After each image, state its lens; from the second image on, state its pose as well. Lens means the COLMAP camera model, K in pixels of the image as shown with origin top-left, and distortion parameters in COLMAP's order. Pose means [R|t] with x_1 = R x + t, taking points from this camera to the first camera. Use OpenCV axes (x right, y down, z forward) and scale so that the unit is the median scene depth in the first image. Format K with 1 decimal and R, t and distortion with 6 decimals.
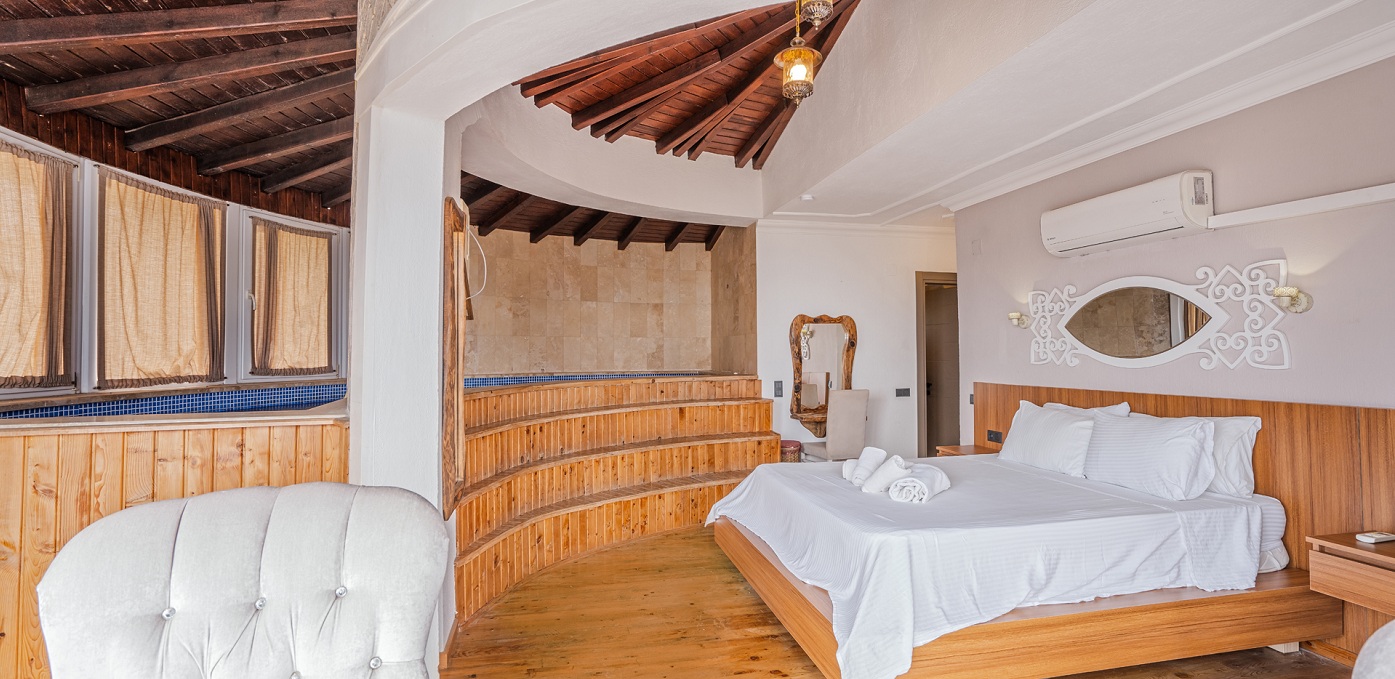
lens RADIAL K [[648.7, 0, 691.3], [0, 648.7, 333.8], [0, 0, 1]] dist [-0.039325, 0.004717]
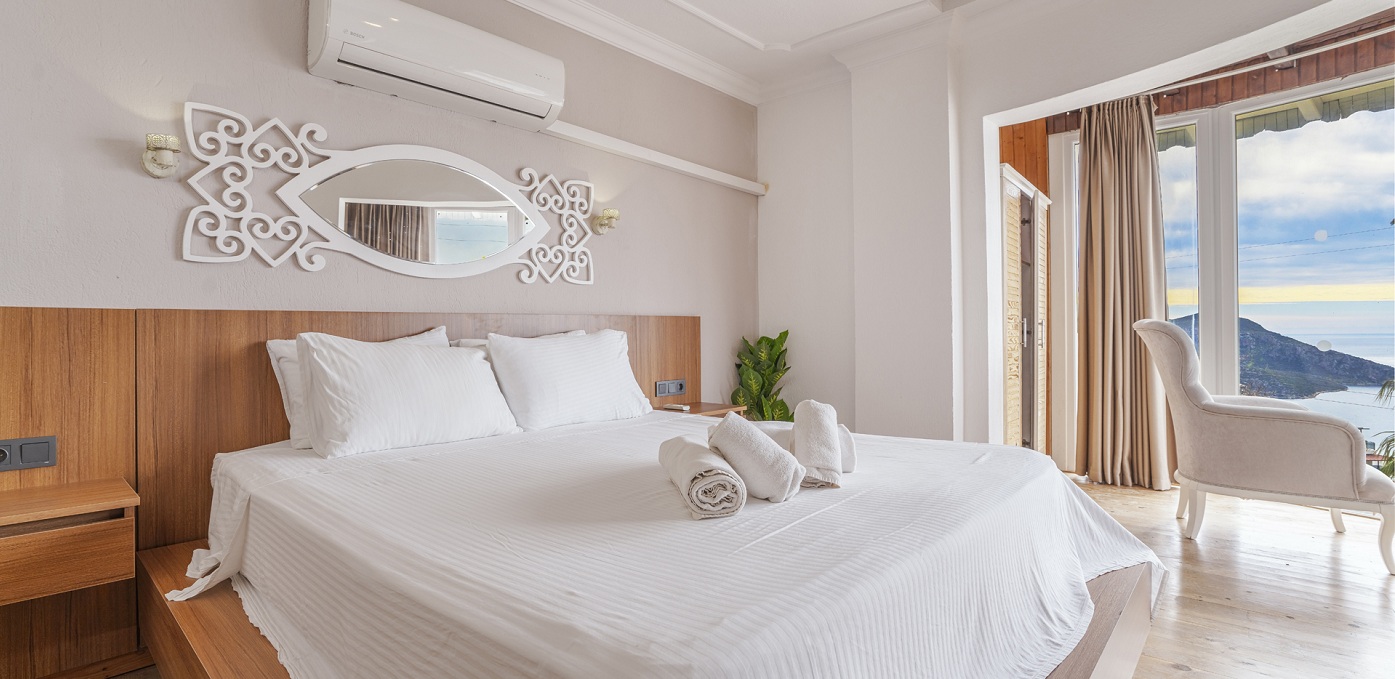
lens RADIAL K [[648.7, 0, 695.4], [0, 648.7, 318.8], [0, 0, 1]] dist [-0.039325, 0.004717]
pose [[-0.591540, 0.020886, 0.806005, -0.025786], [-0.015842, 0.999170, -0.037518, 0.071019], [-0.806120, -0.034962, -0.590719, 0.699919]]
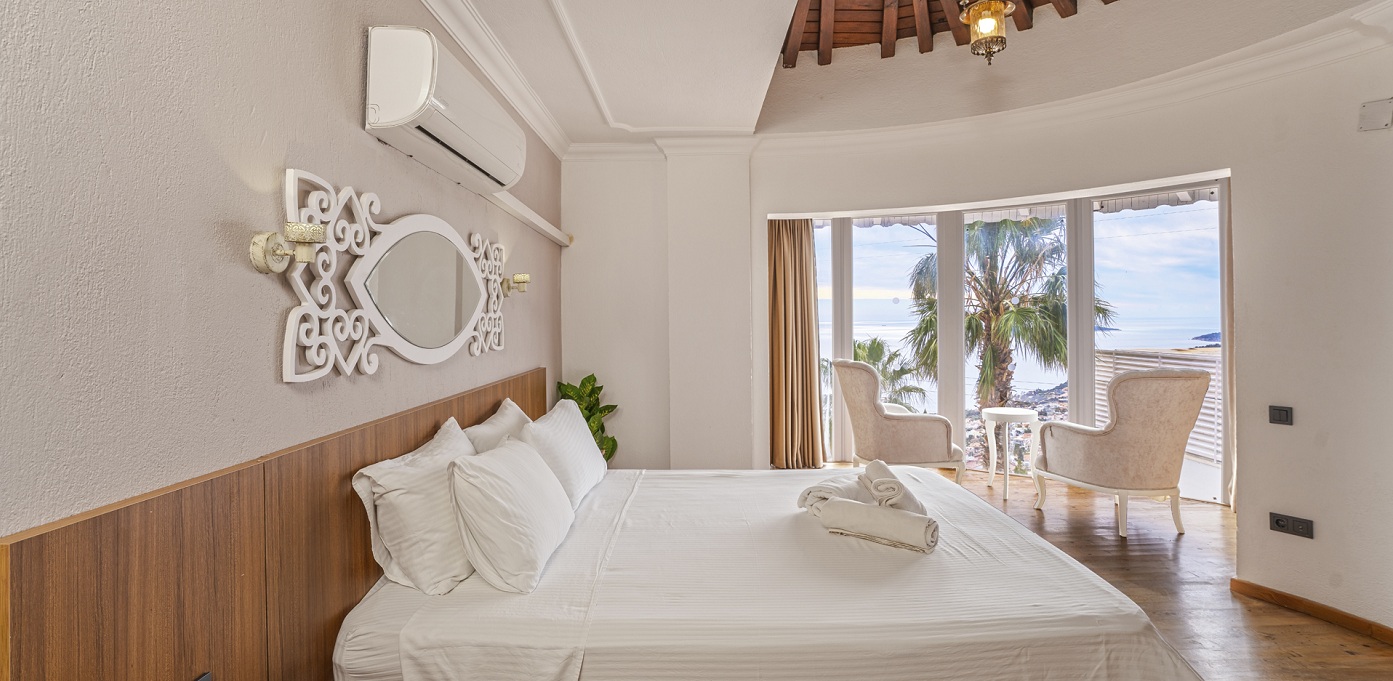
lens RADIAL K [[647.8, 0, 694.4], [0, 647.8, 307.5], [0, 0, 1]] dist [-0.039325, 0.004717]
pose [[-0.976612, 0.016483, 0.214378, 0.183025], [0.006885, 0.998943, -0.045441, 0.017606], [-0.214900, -0.042903, -0.975693, 0.919860]]
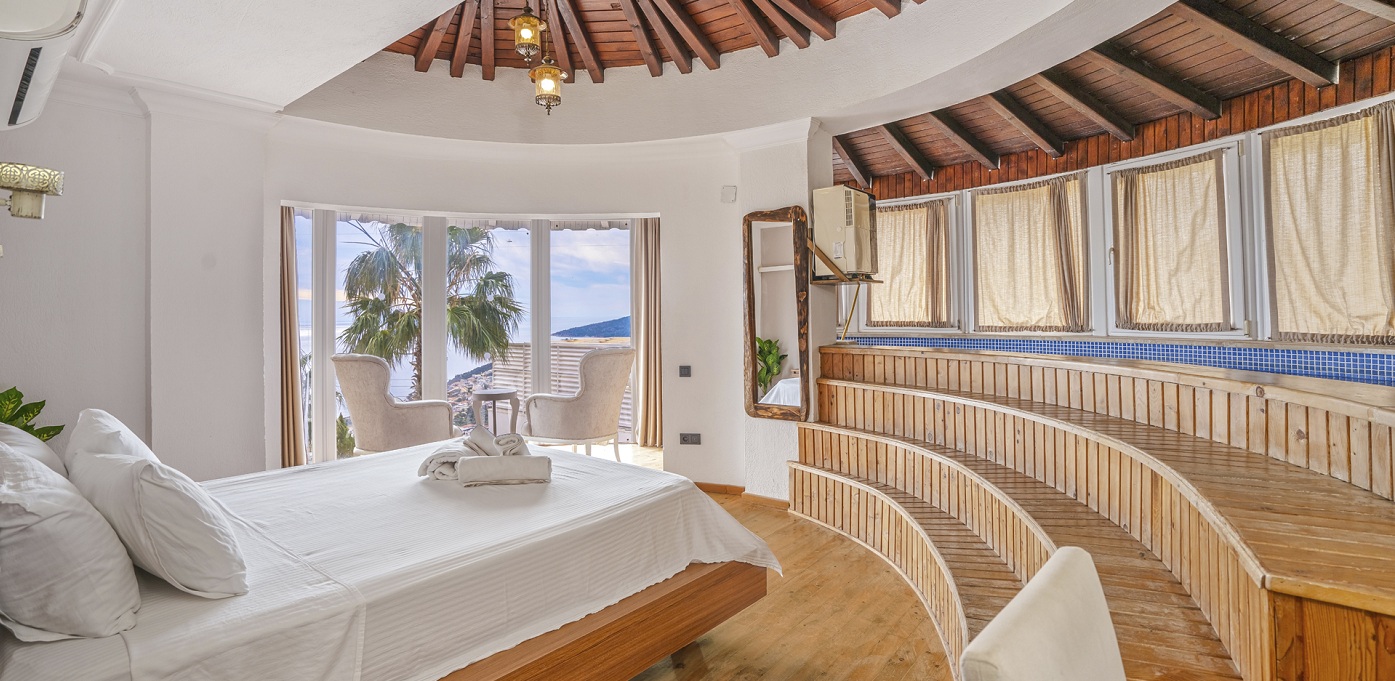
lens RADIAL K [[648.7, 0, 698.0], [0, 648.7, 305.8], [0, 0, 1]] dist [-0.039325, 0.004717]
pose [[-0.775616, 0.007979, -0.631154, 0.334016], [0.035602, 0.998881, -0.031123, 0.026286], [0.630200, -0.046610, -0.775033, 0.978693]]
